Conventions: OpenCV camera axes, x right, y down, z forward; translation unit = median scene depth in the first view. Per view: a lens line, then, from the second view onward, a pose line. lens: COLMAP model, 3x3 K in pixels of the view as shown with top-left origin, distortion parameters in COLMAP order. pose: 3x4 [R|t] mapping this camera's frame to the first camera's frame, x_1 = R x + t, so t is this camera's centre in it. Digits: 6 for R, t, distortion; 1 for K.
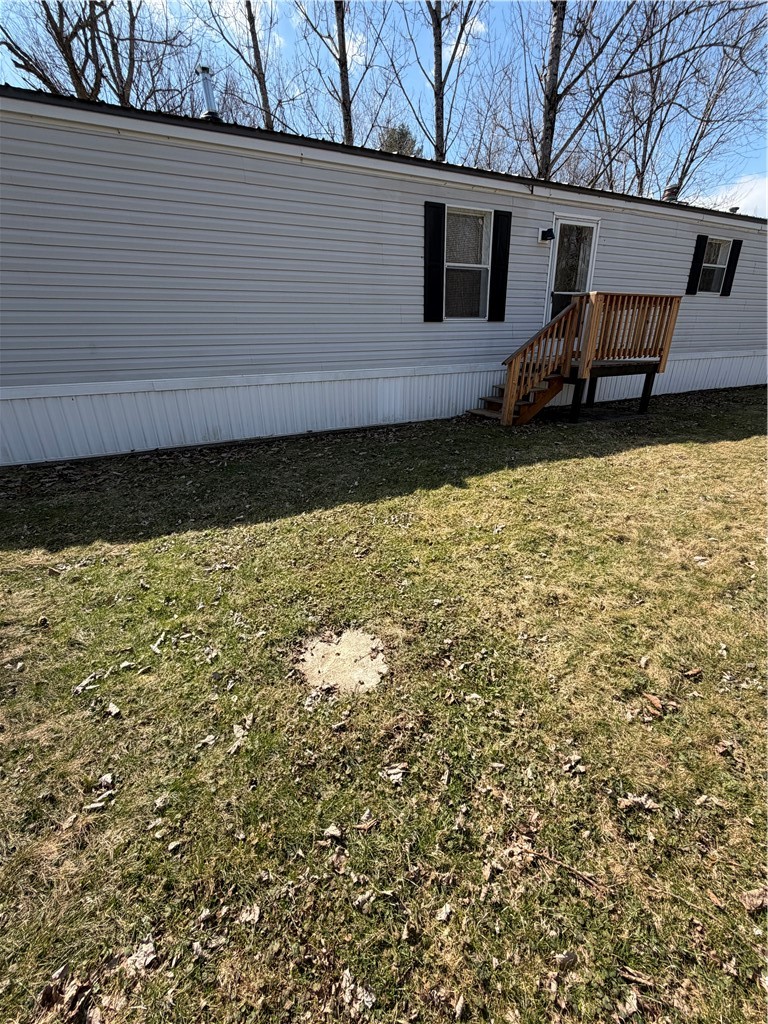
lens RADIAL K [[405.2, 0, 385.8], [0, 405.2, 516.9], [0, 0, 1]] dist [-0.000127, 0.000958]
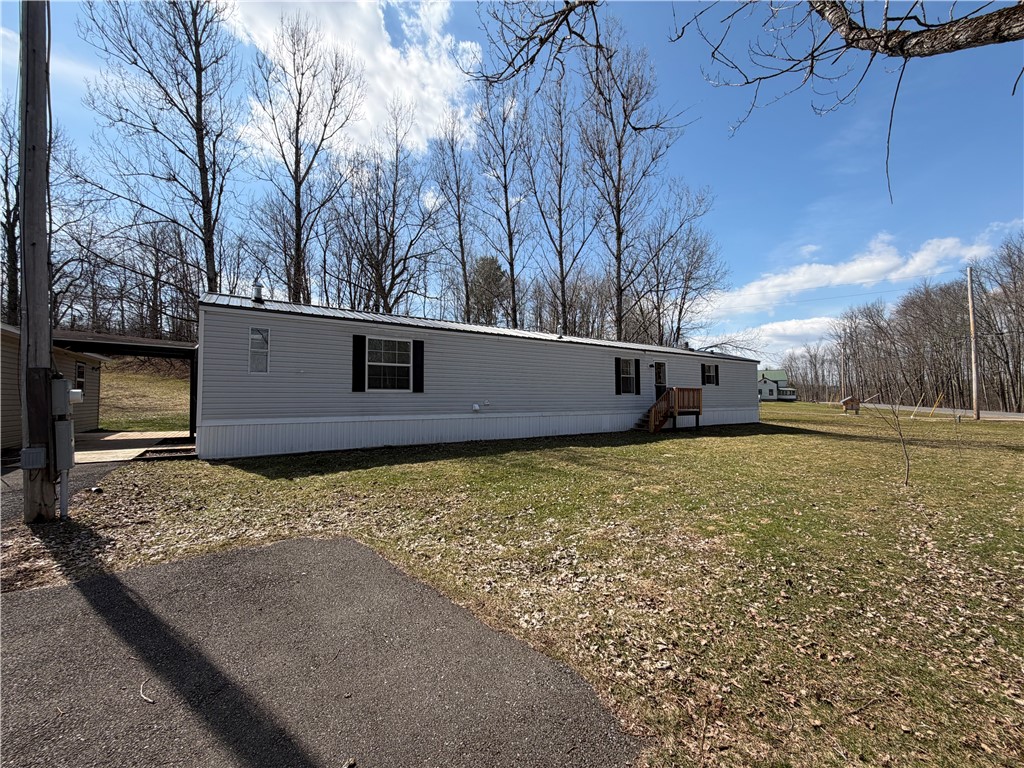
lens RADIAL K [[405.2, 0, 507.5], [0, 405.2, 384.1], [0, 0, 1]] dist [-0.000127, 0.000958]
pose [[0.988464, 0.035025, 0.147349, -0.917001], [0.028698, 0.911955, -0.409284, 0.480335], [-0.148710, 0.408792, 0.900430, -1.207120]]
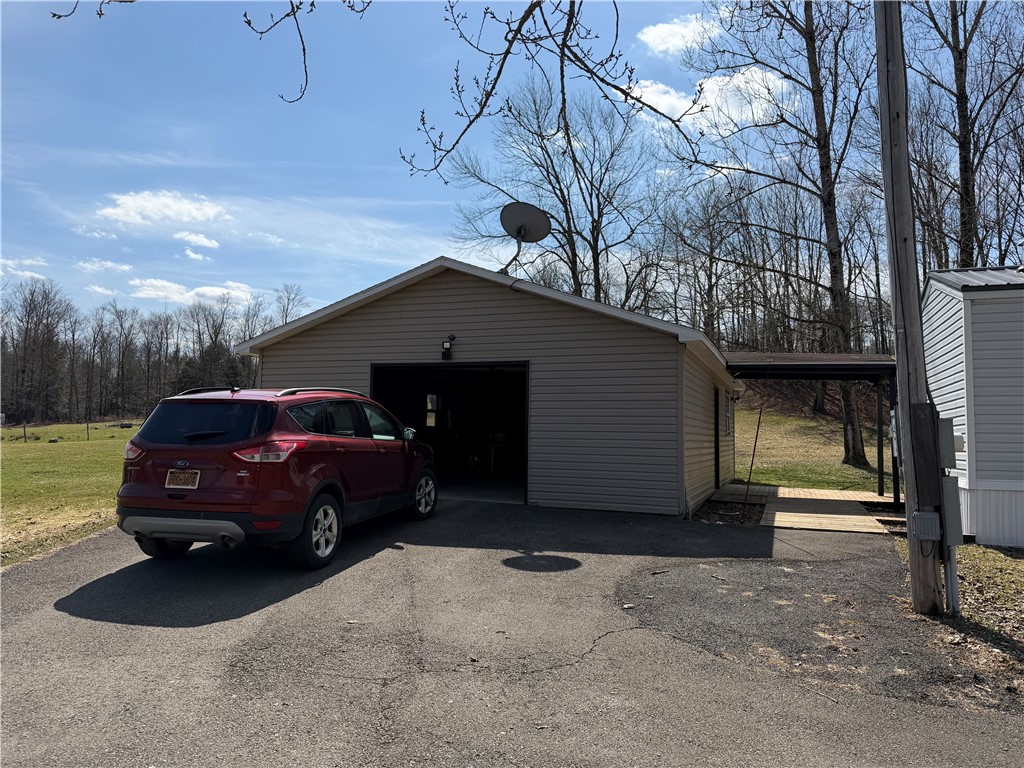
lens RADIAL K [[716.7, 0, 512.1], [0, 716.7, 389.8], [0, 0, 1]] dist [0.031677, -0.036702]
pose [[0.691641, -0.007010, -0.722208, -1.302820], [-0.301641, 0.905764, -0.297666, 0.560691], [0.656236, 0.423725, 0.624348, -1.391886]]
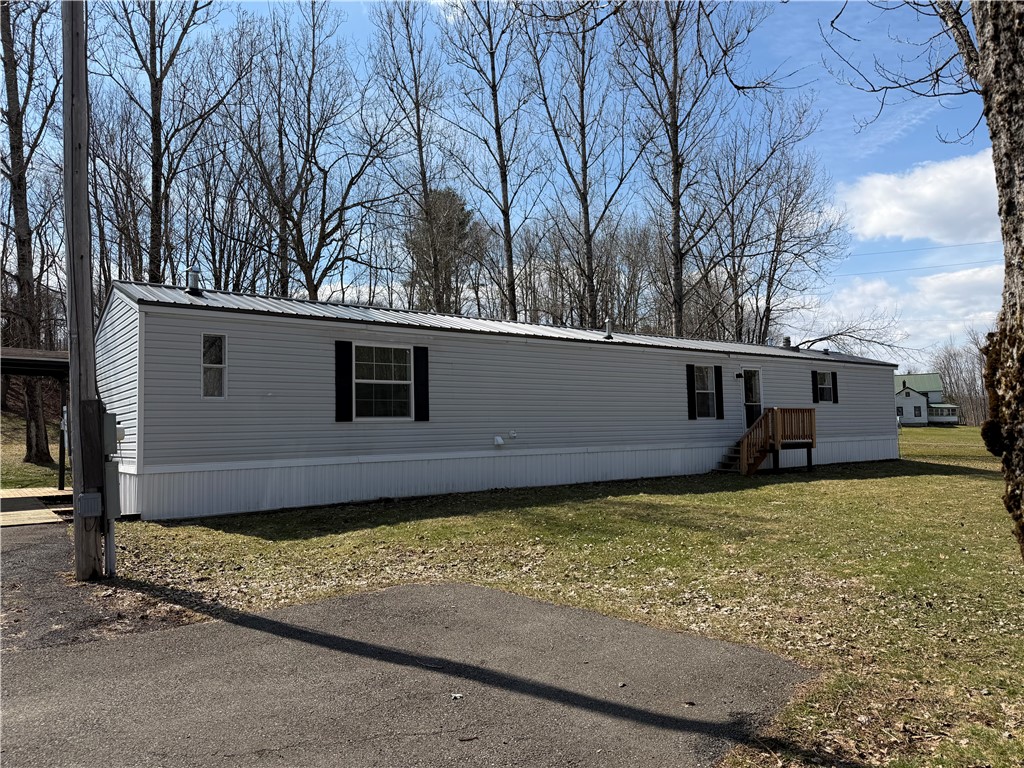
lens RADIAL K [[716.7, 0, 509.6], [0, 716.7, 387.6], [0, 0, 1]] dist [0.031677, -0.036702]
pose [[0.977993, 0.024991, 0.207138, -1.220531], [0.067305, 0.901934, -0.426596, 0.626458], [-0.197485, 0.431149, 0.880403, -1.540251]]
